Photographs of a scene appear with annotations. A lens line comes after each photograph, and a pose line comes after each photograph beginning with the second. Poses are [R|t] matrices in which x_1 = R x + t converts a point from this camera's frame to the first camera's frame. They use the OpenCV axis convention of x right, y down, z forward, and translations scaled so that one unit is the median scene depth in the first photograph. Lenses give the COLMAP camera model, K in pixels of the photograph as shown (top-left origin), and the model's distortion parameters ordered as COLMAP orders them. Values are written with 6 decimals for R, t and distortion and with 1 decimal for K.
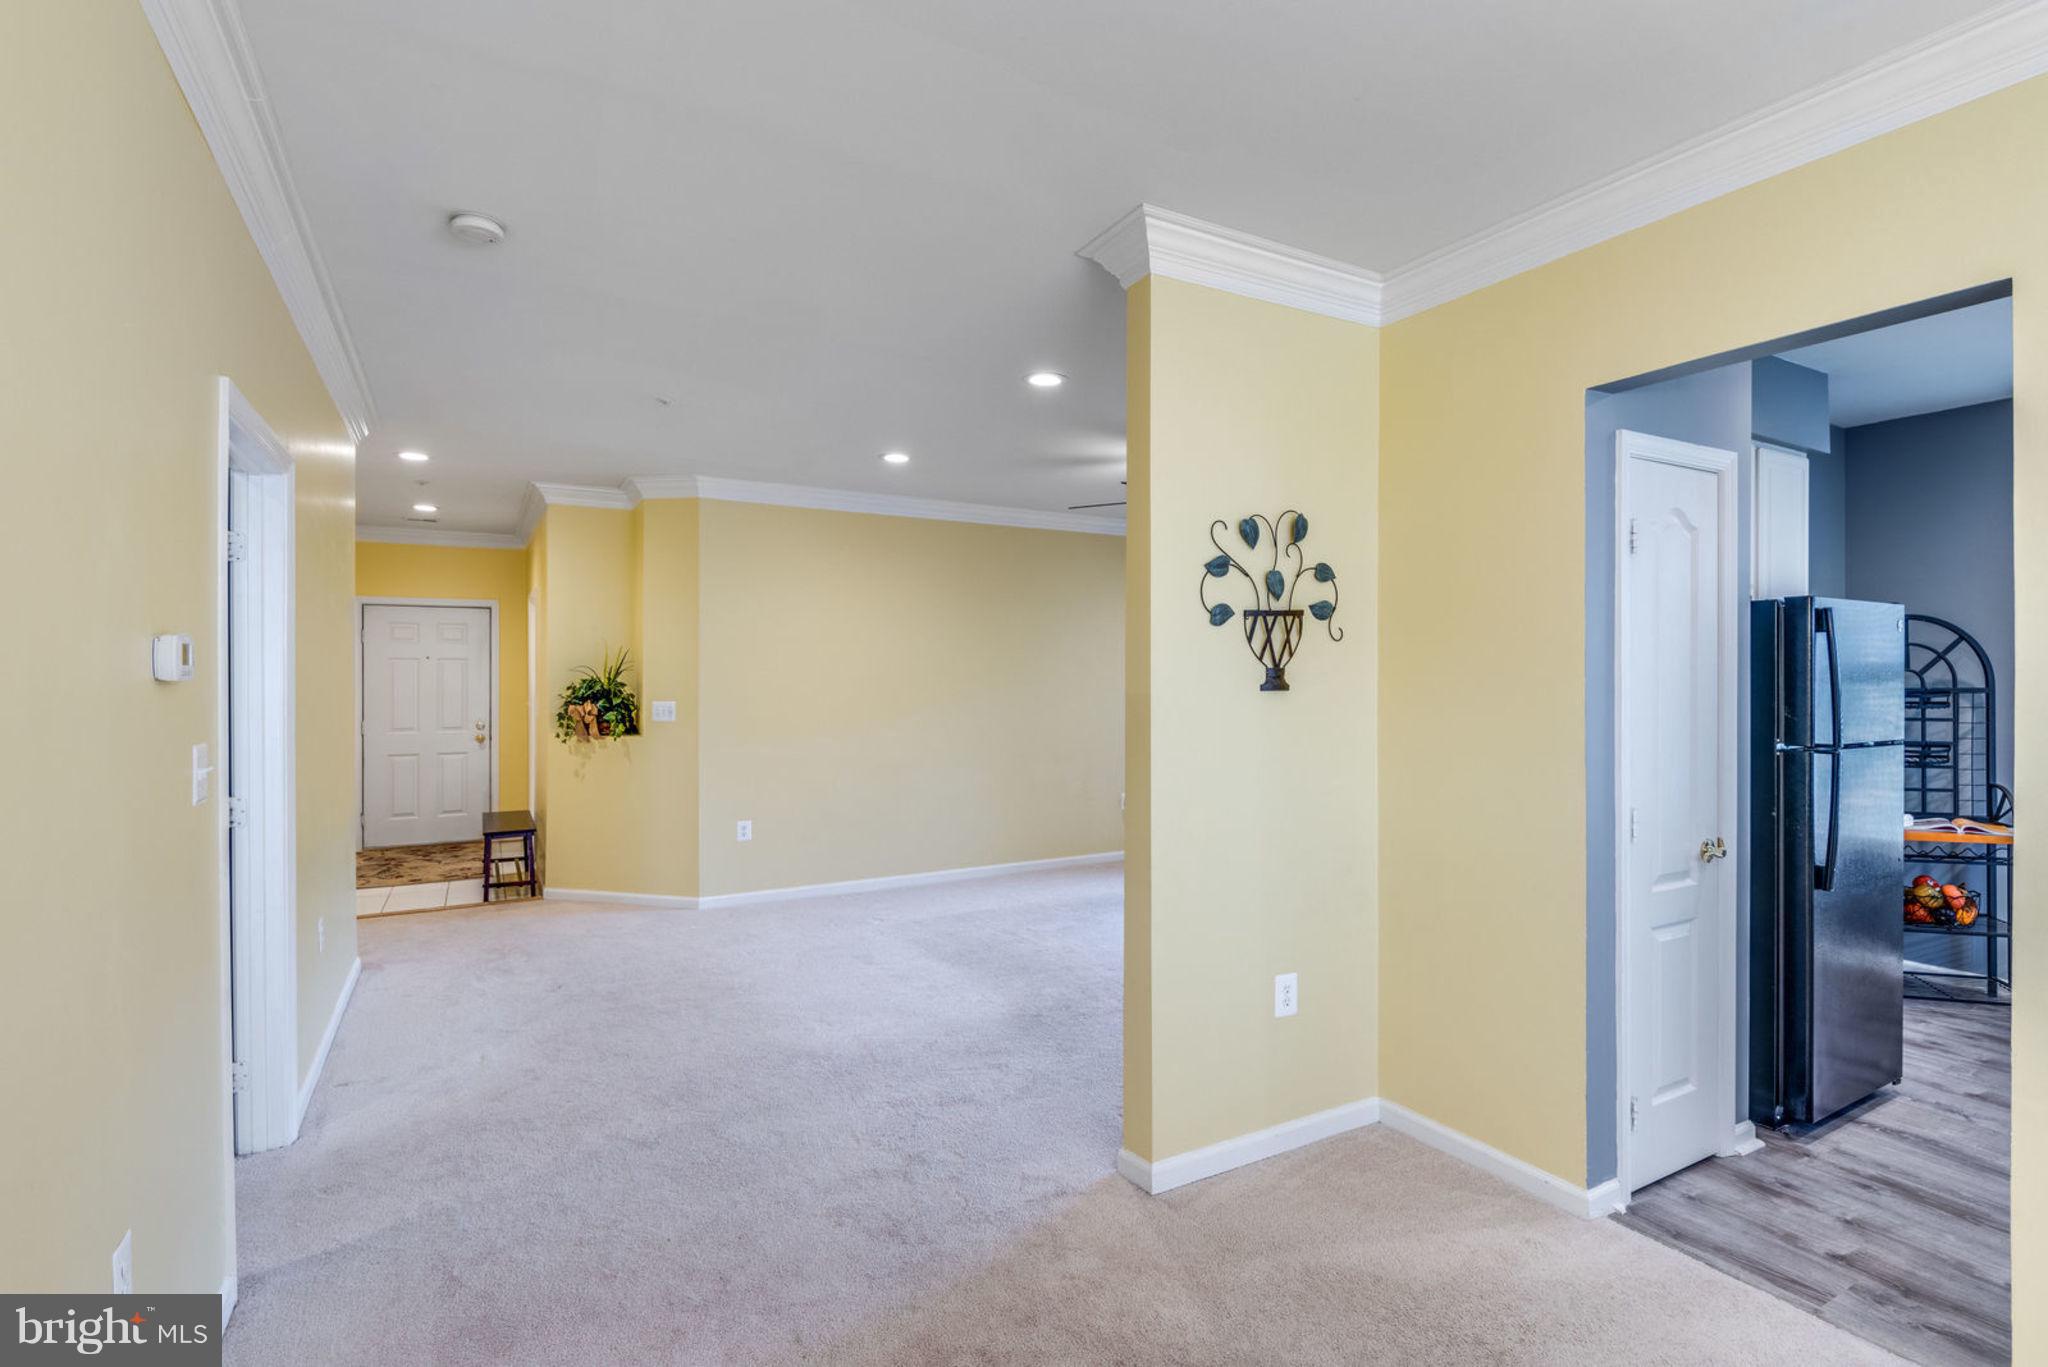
lens RADIAL K [[972.7, 0, 1041.9], [0, 972.7, 678.0], [0, 0, 1]] dist [-0.004651, -0.004588]
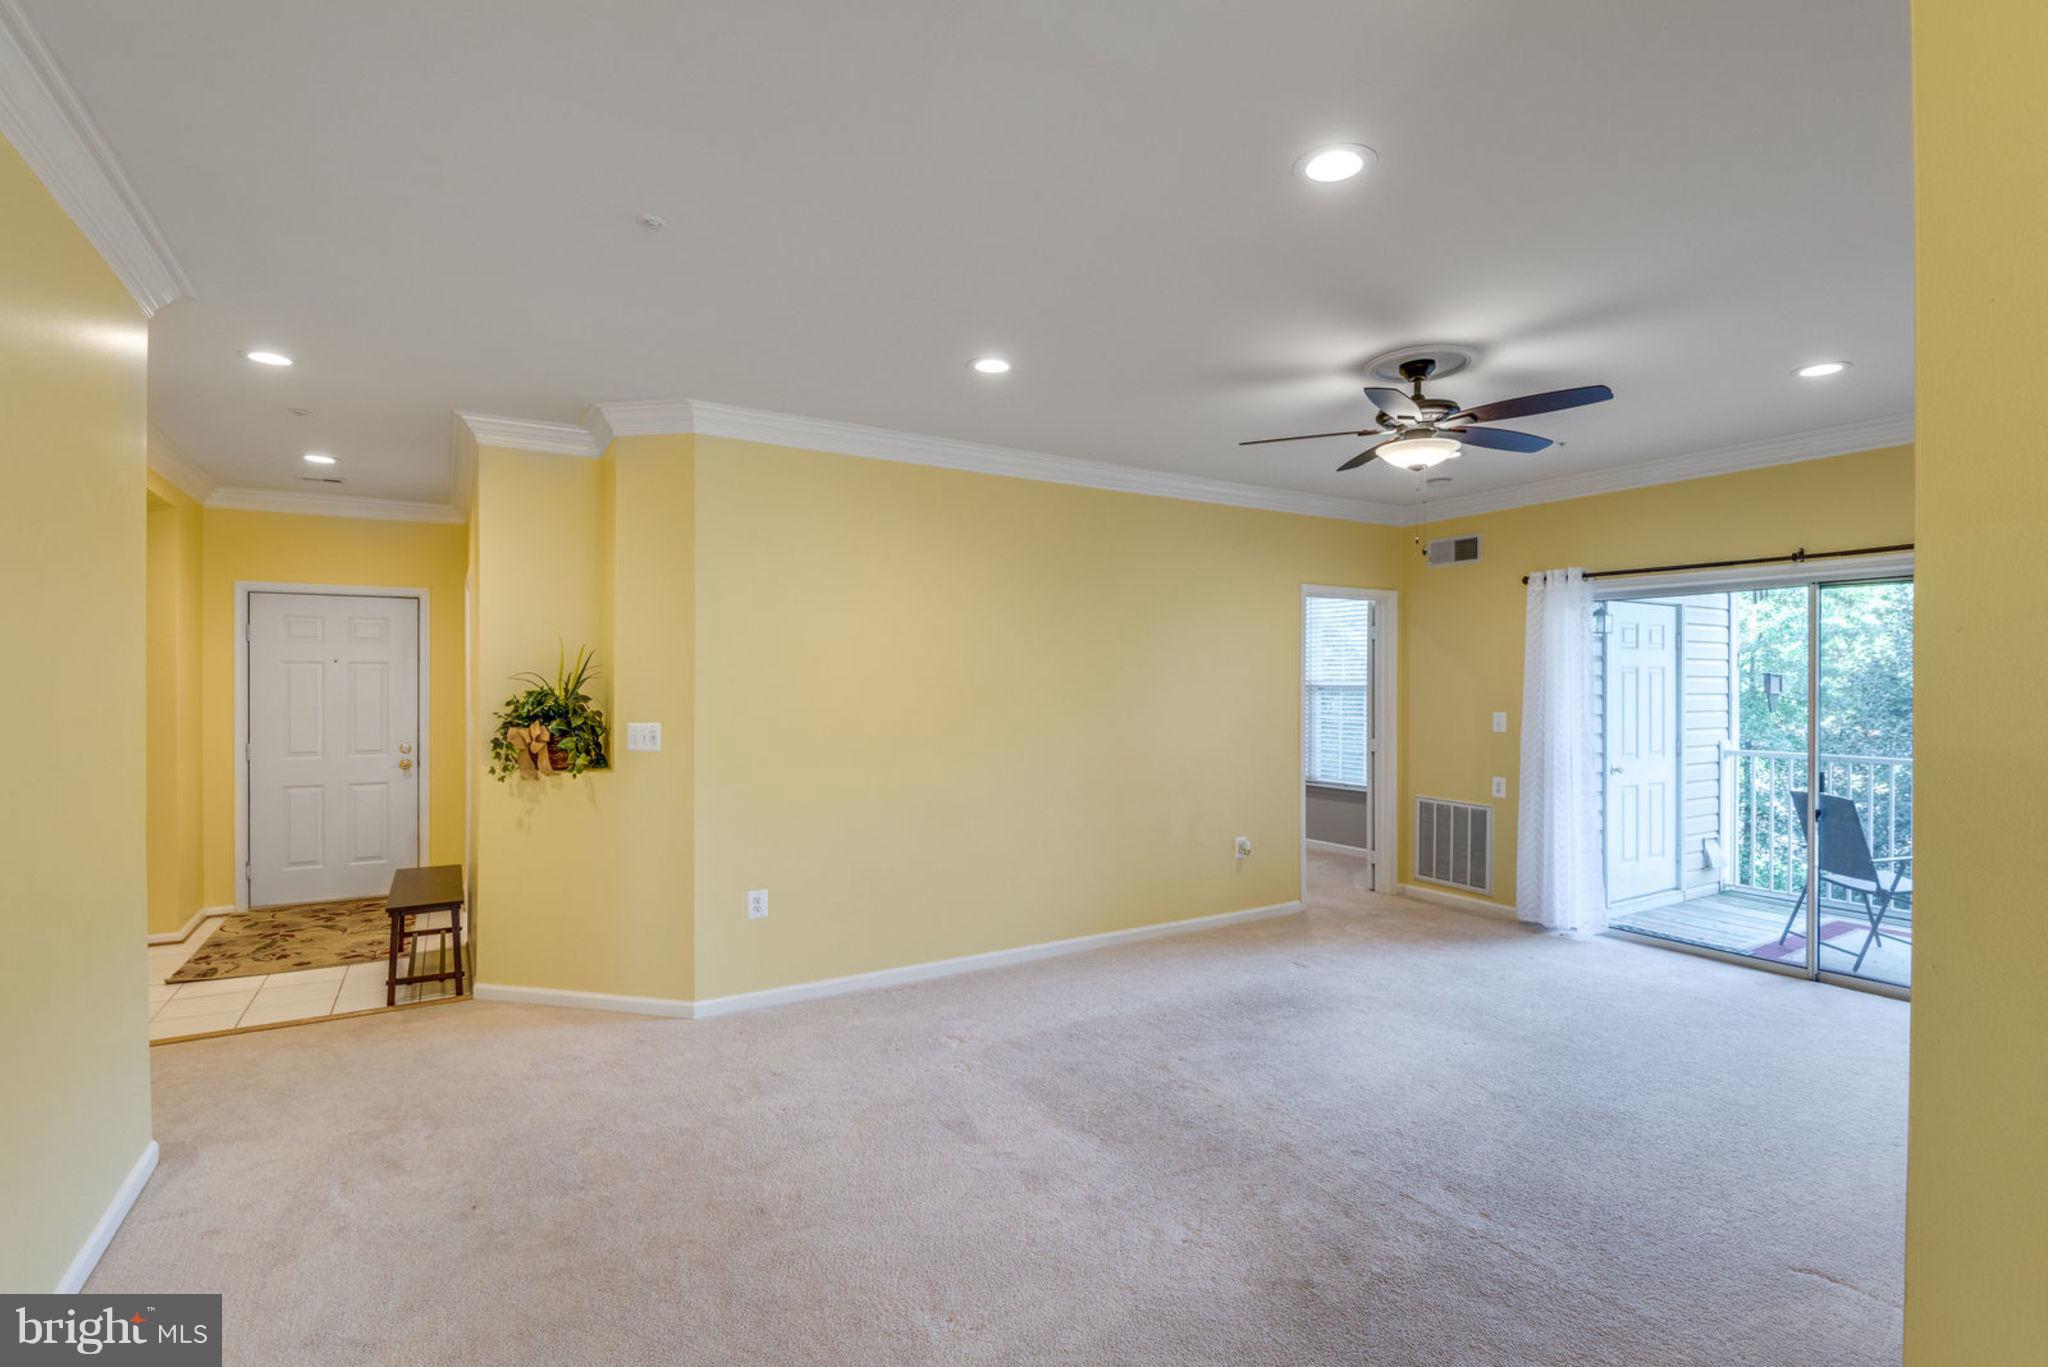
lens RADIAL K [[972.7, 0, 1032.6], [0, 972.7, 682.3], [0, 0, 1]] dist [-0.004651, -0.004588]
pose [[0.999856, 0.001080, 0.016927, -0.116942], [-0.001056, 0.999998, -0.001422, -0.004534], [-0.016928, 0.001404, 0.999856, 0.284905]]
